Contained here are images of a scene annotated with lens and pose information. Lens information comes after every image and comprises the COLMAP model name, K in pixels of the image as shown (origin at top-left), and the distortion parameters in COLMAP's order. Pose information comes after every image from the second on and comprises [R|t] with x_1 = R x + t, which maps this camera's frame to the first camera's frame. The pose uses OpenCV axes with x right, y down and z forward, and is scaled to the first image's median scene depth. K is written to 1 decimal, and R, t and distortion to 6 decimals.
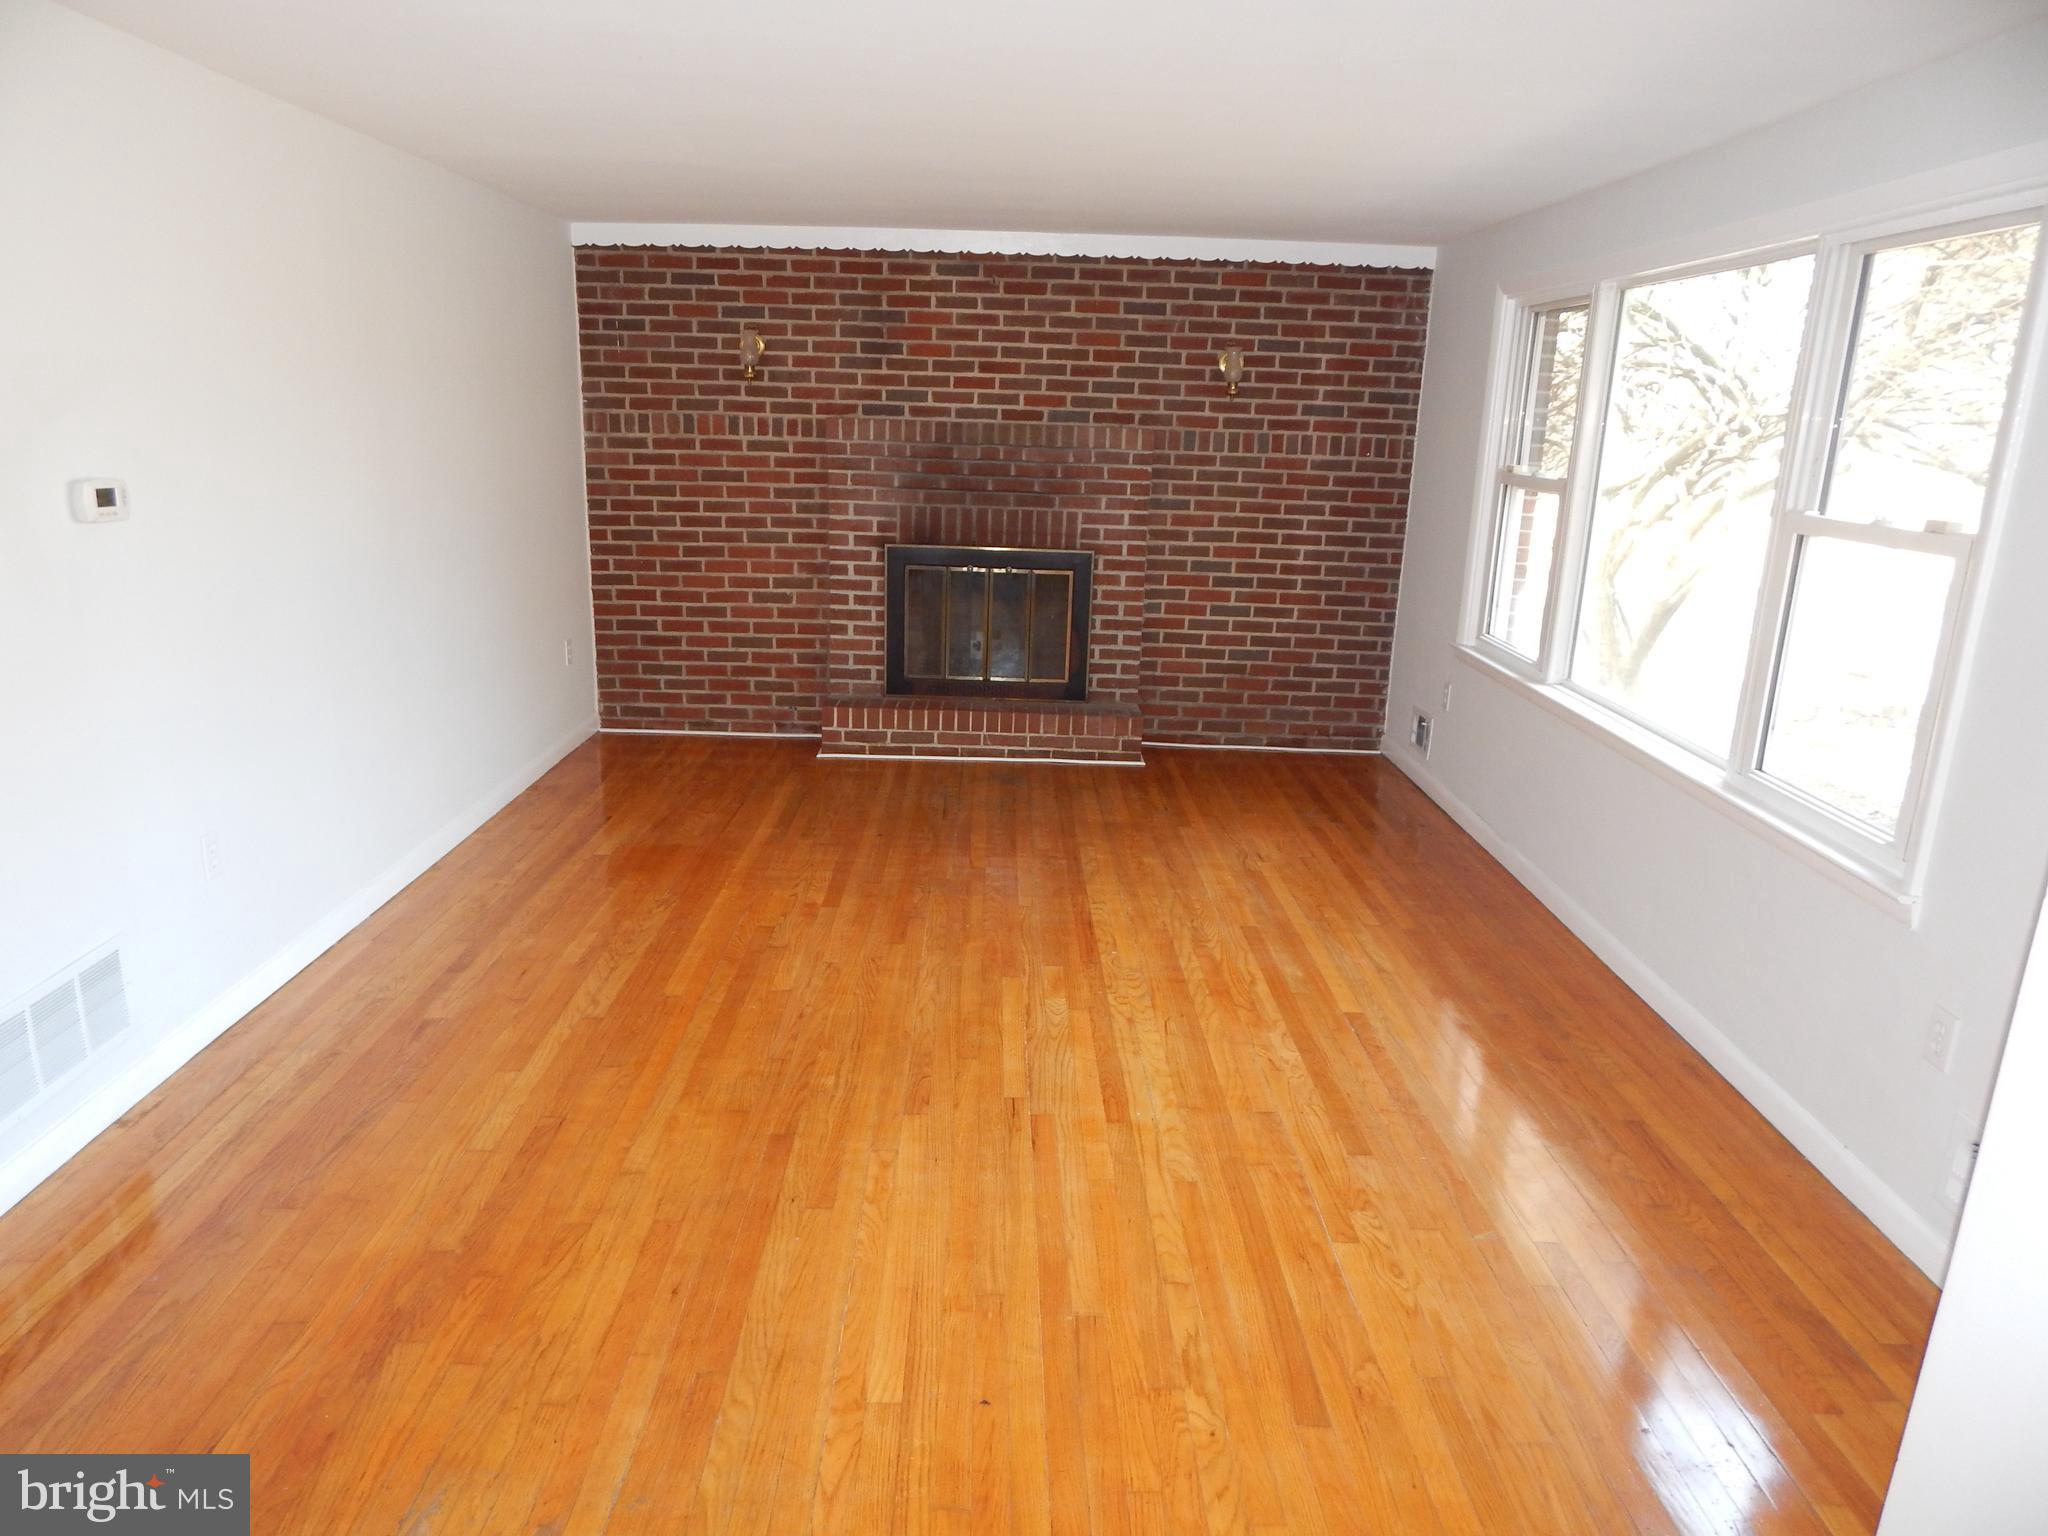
lens RADIAL K [[1378.7, 0, 1021.1], [0, 1378.7, 749.6], [0, 0, 1]] dist [0.024152, 0.058290]
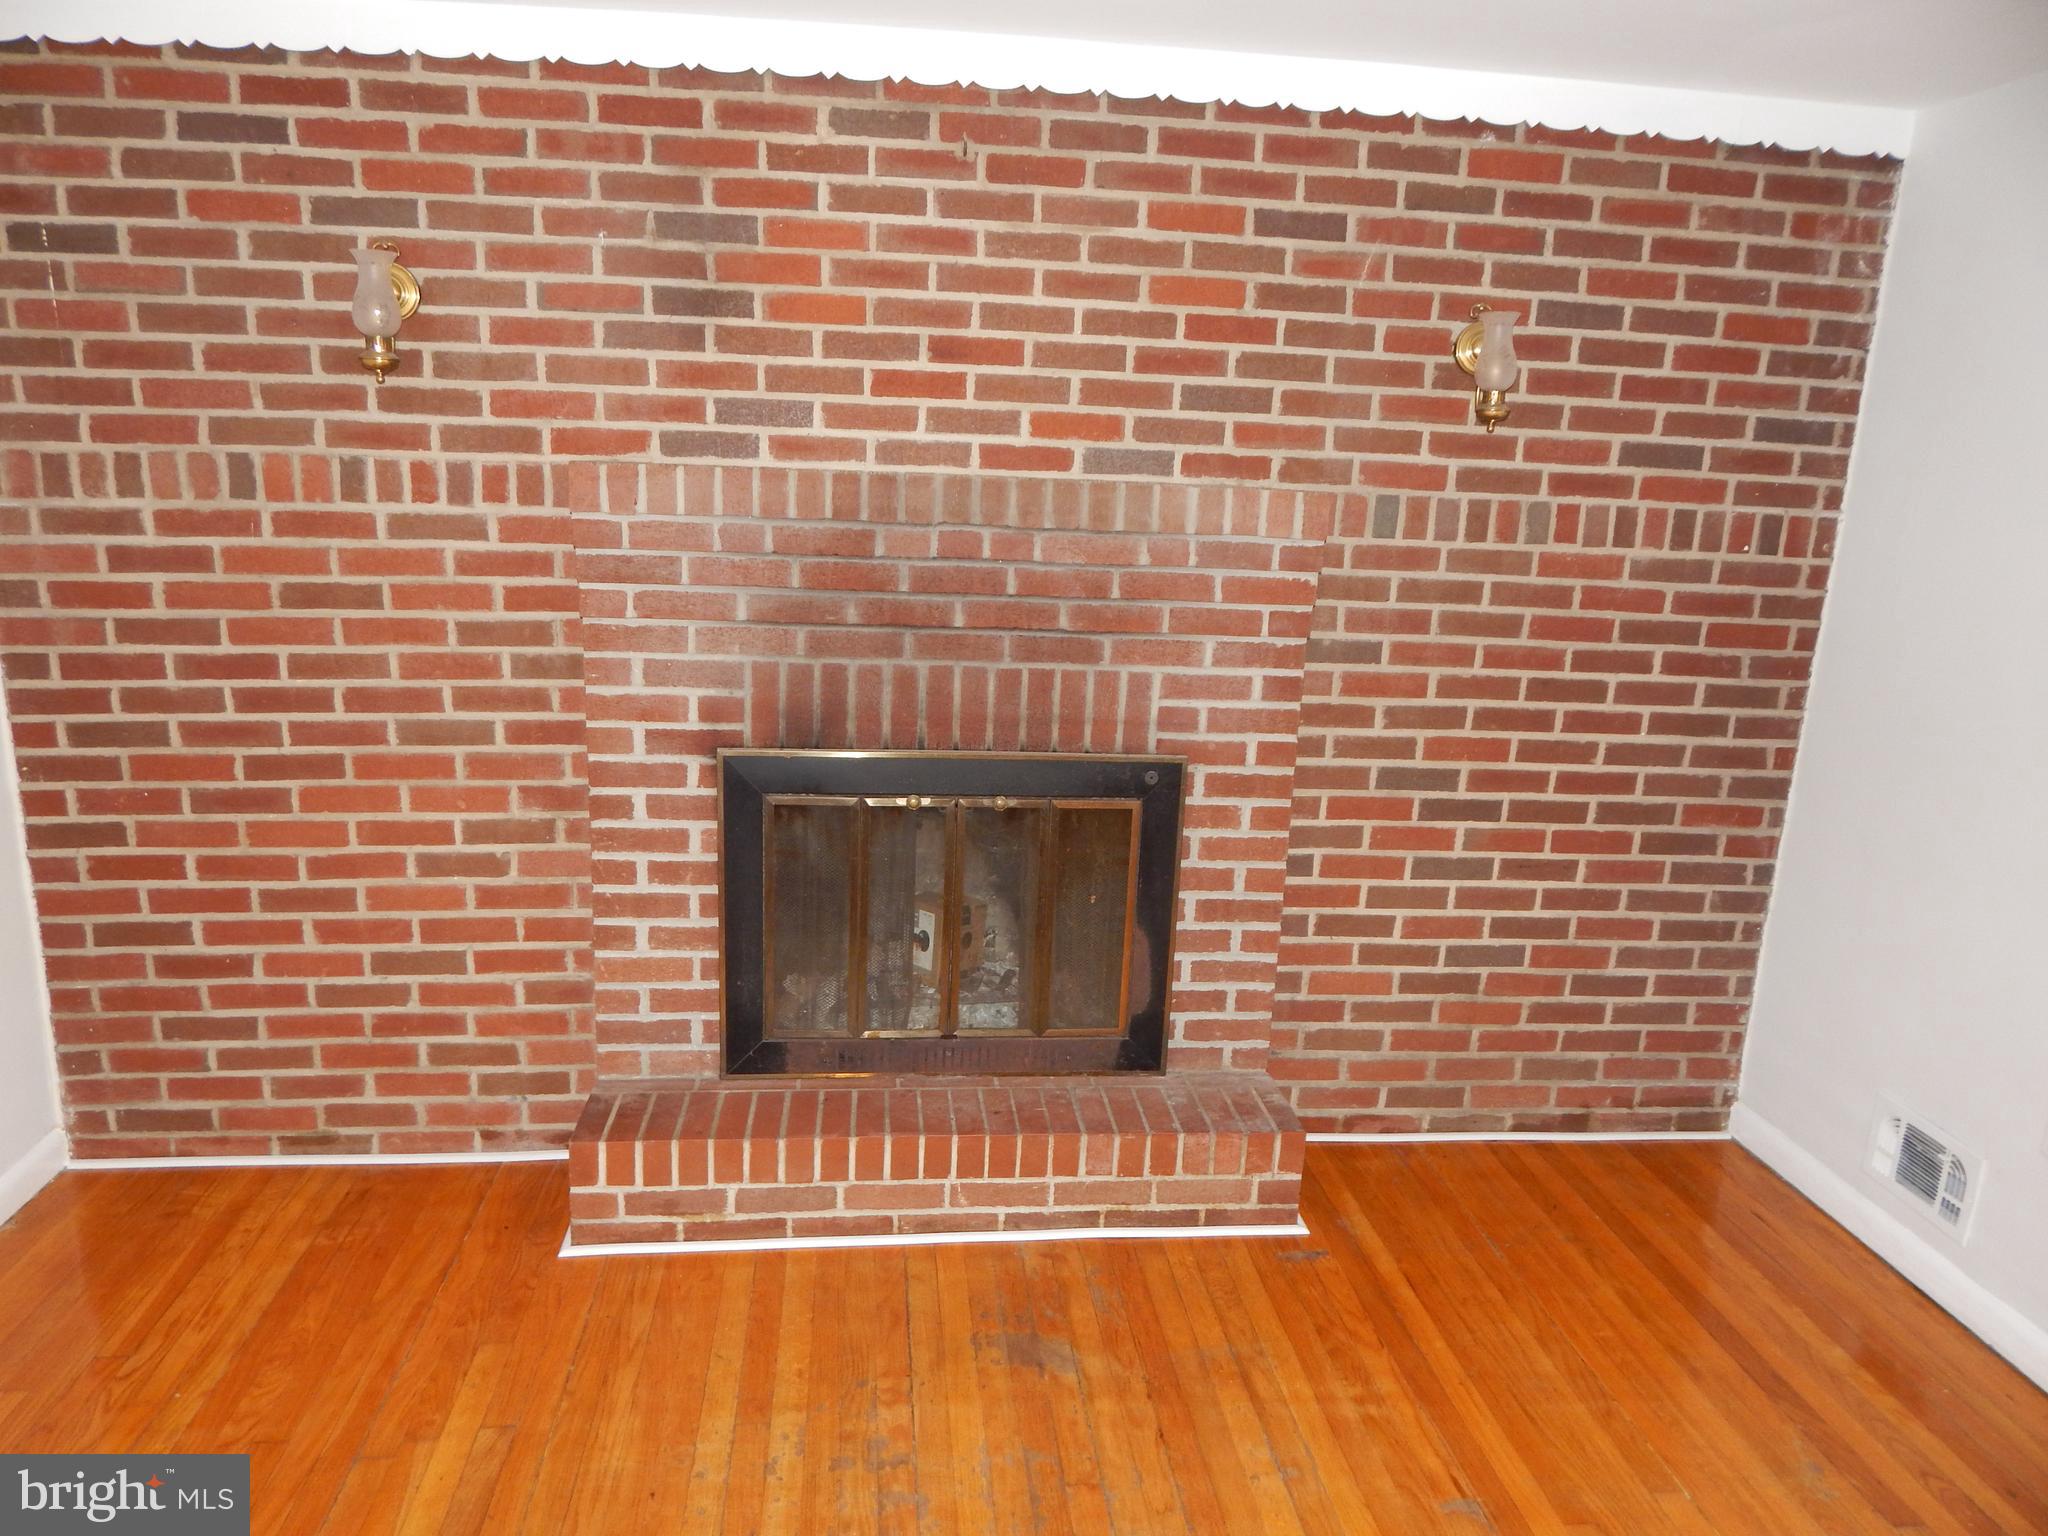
lens RADIAL K [[1338.5, 0, 1015.1], [0, 1338.5, 762.7], [0, 0, 1]] dist [-0.014798, -0.001229]
pose [[0.994930, -0.015319, 0.099399, -0.046926], [0.017886, 0.999528, -0.024990, -0.133224], [-0.098970, 0.026641, 0.994734, 0.573275]]
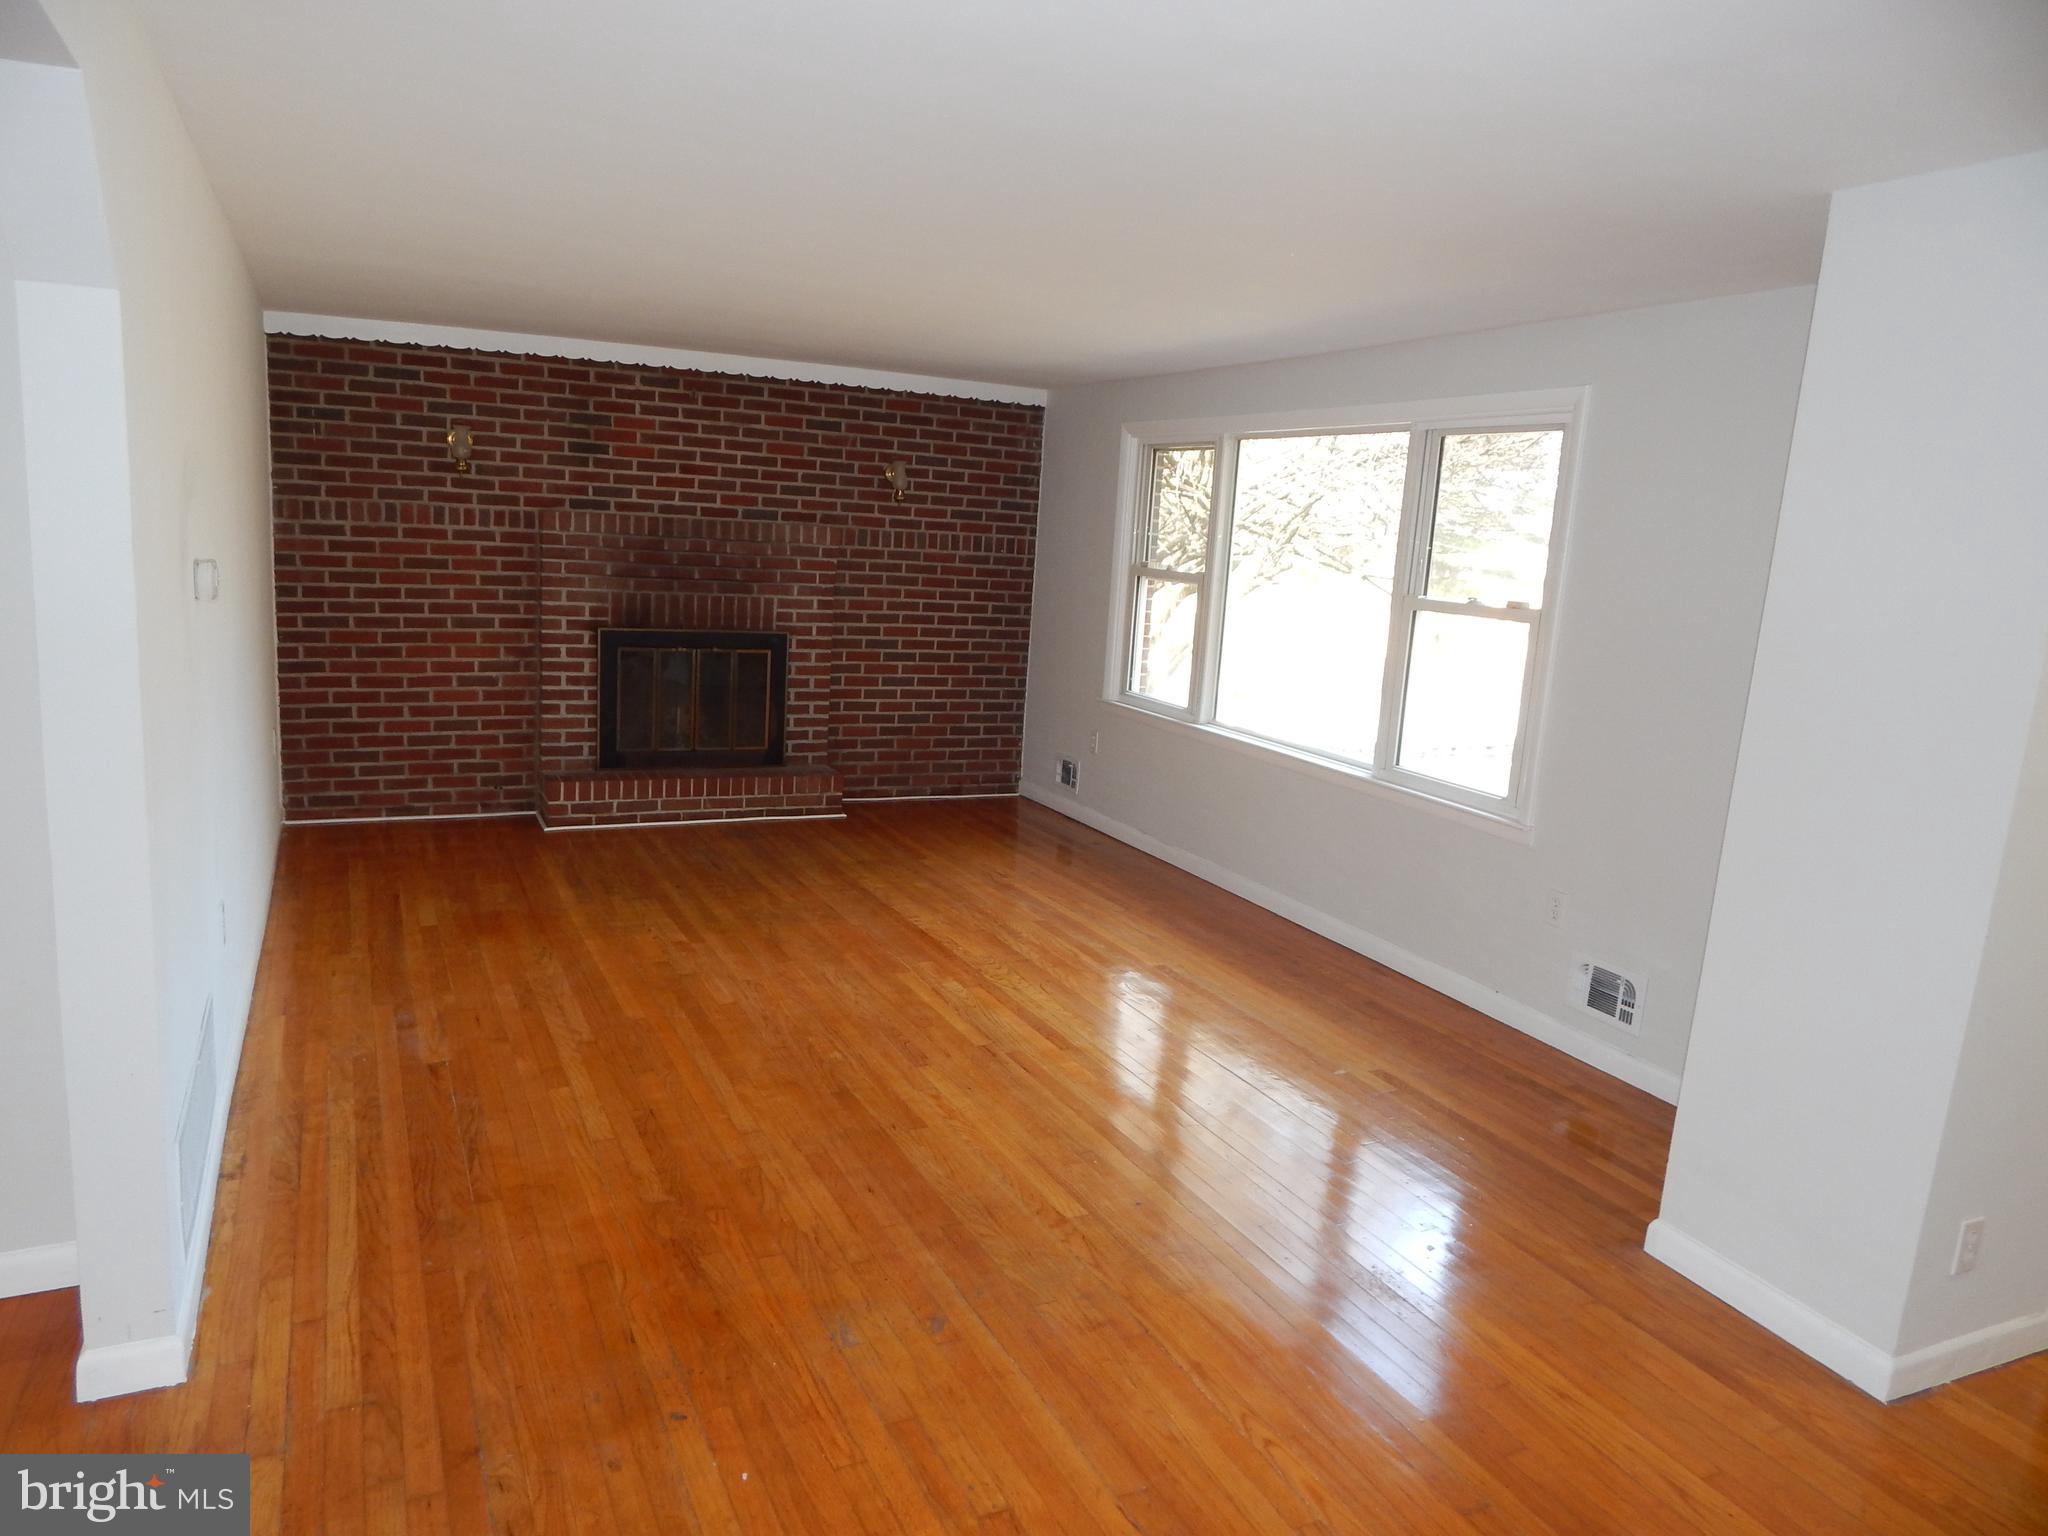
lens RADIAL K [[1378.7, 0, 1021.1], [0, 1378.7, 749.6], [0, 0, 1]] dist [0.024152, 0.058290]
pose [[0.906473, -0.049446, 0.419359, -0.256730], [0.076337, 0.995946, -0.047577, 0.021429], [-0.415307, 0.075140, 0.906573, -0.103047]]
